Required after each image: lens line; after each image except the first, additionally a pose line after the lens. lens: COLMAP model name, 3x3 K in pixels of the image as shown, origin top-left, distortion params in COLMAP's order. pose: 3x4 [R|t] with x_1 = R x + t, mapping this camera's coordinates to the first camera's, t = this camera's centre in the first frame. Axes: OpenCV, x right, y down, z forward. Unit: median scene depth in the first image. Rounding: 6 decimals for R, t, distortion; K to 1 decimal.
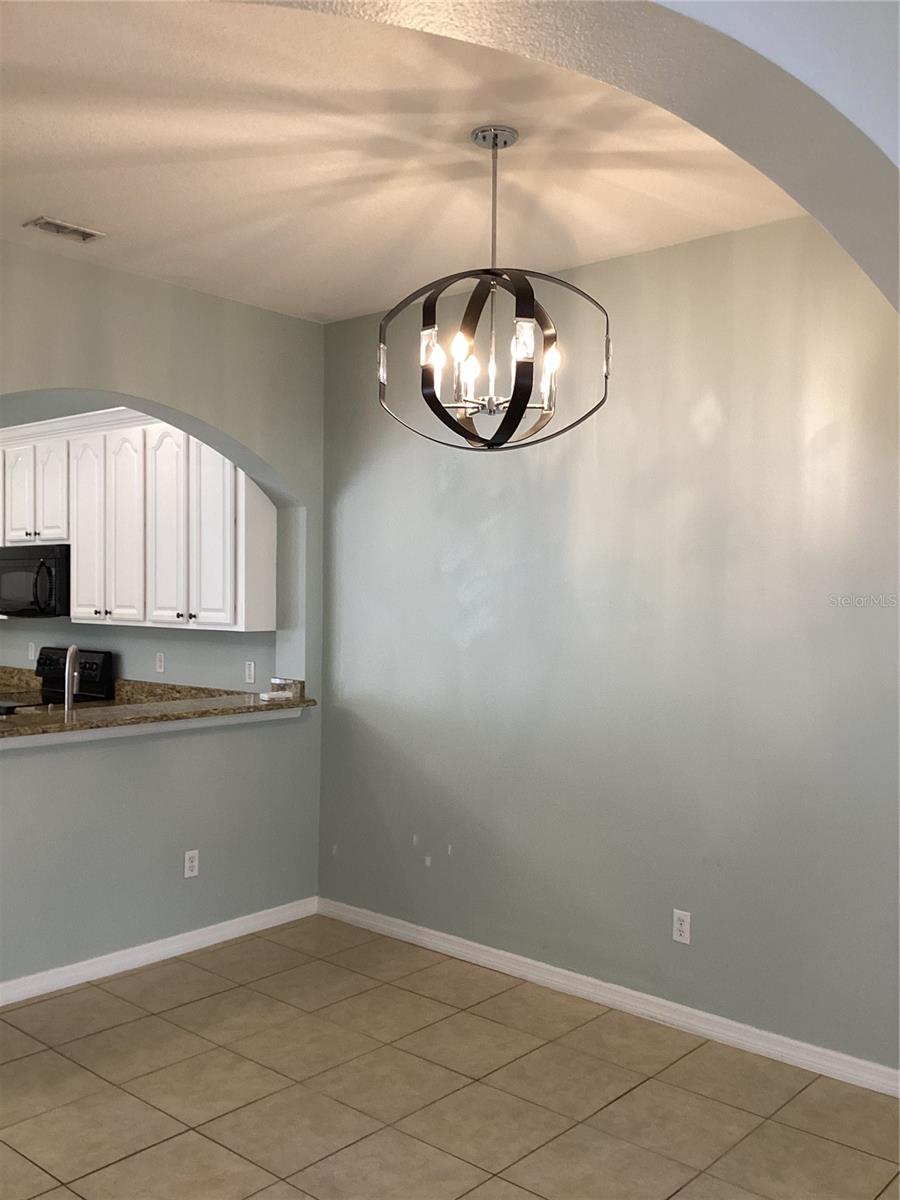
lens RADIAL K [[1093.3, 0, 446.4], [0, 1093.3, 596.2], [0, 0, 1]] dist [0.048588, 0.000000]
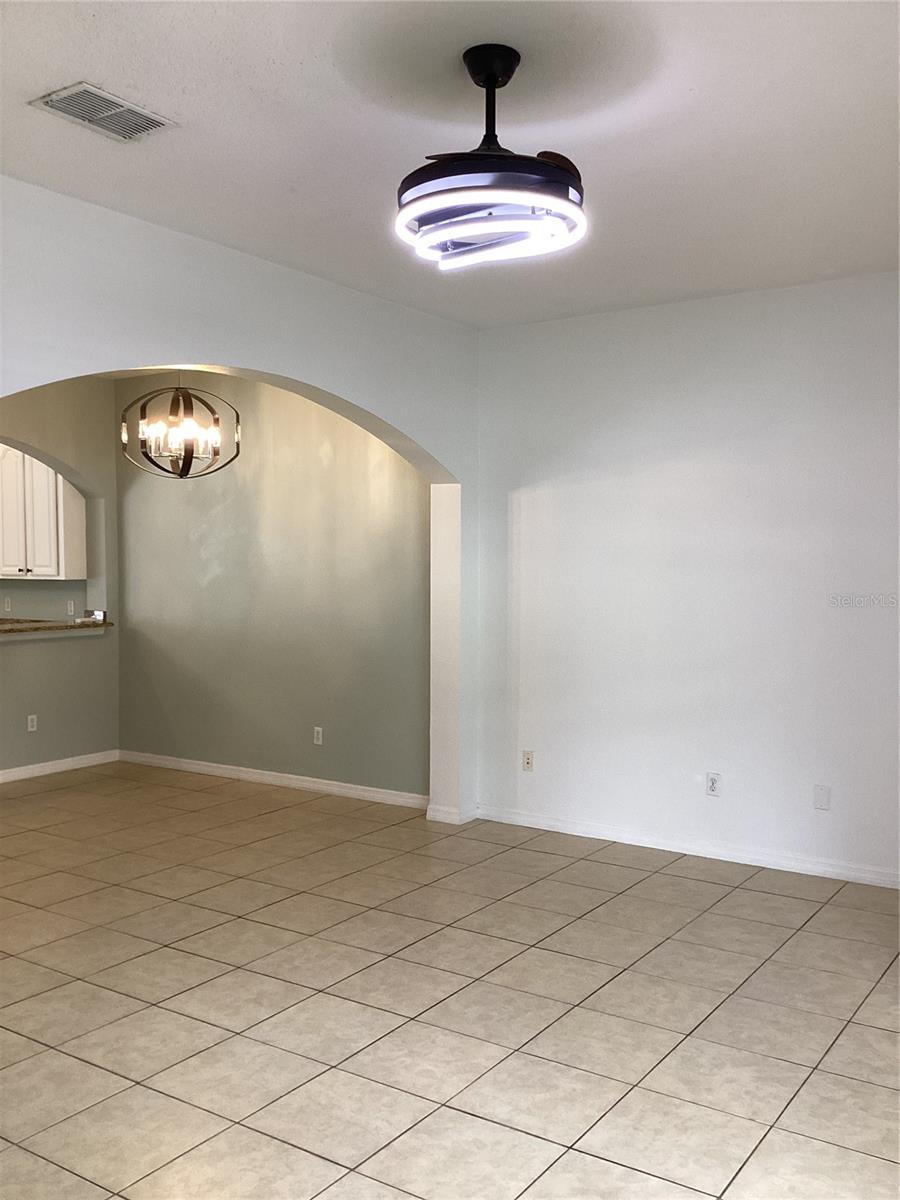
lens RADIAL K [[1093.3, 0, 456.8], [0, 1093.3, 596.8], [0, 0, 1]] dist [0.048588, 0.000000]
pose [[0.991082, -0.018985, 0.131895, 0.163839], [0.014744, 0.999345, 0.033061, 0.013411], [-0.132437, -0.030822, 0.990712, -0.632071]]
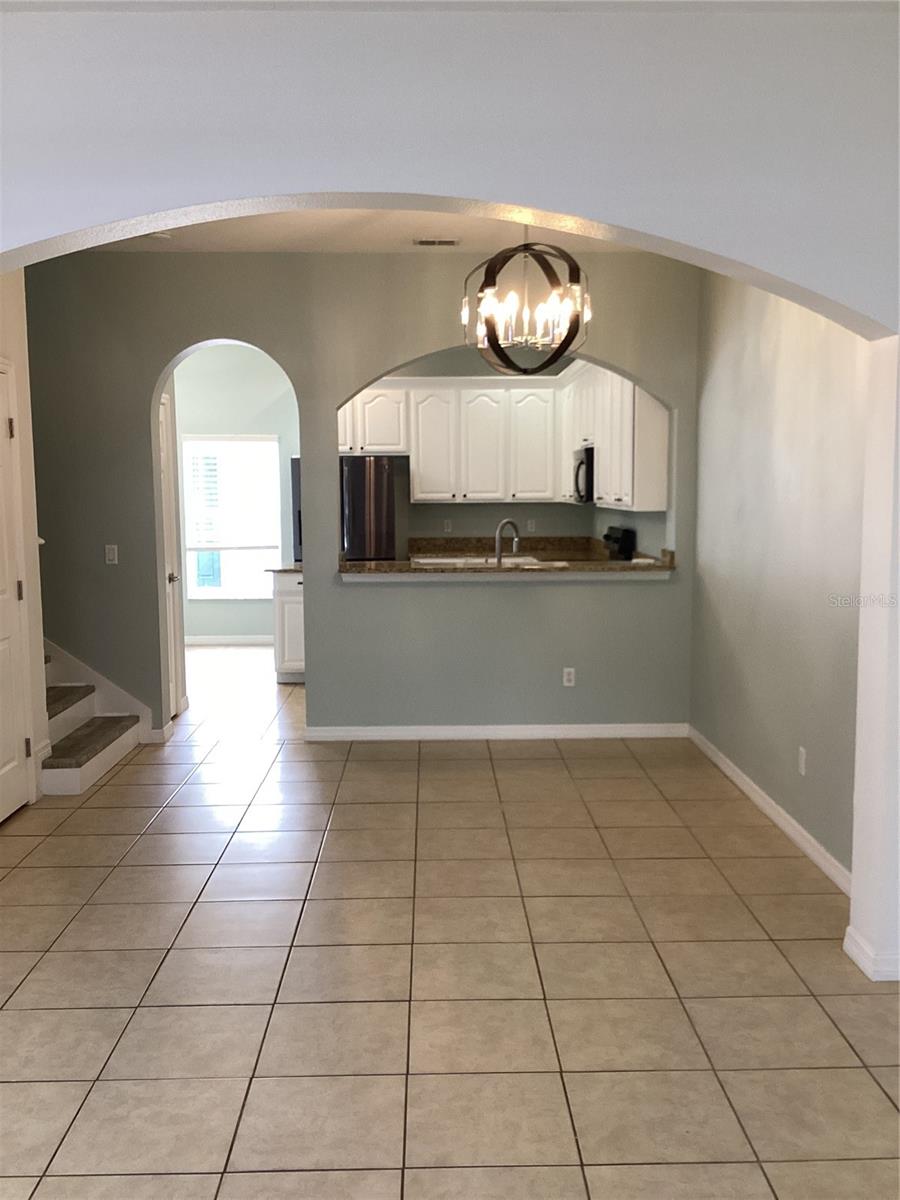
lens RADIAL K [[1093.3, 0, 454.7], [0, 1093.3, 602.8], [0, 0, 1]] dist [0.048588, 0.000000]
pose [[0.680176, 0.064444, -0.730211, 0.634071], [0.007456, 0.995468, 0.094800, 0.016059], [0.733011, -0.069925, 0.676613, -0.034627]]
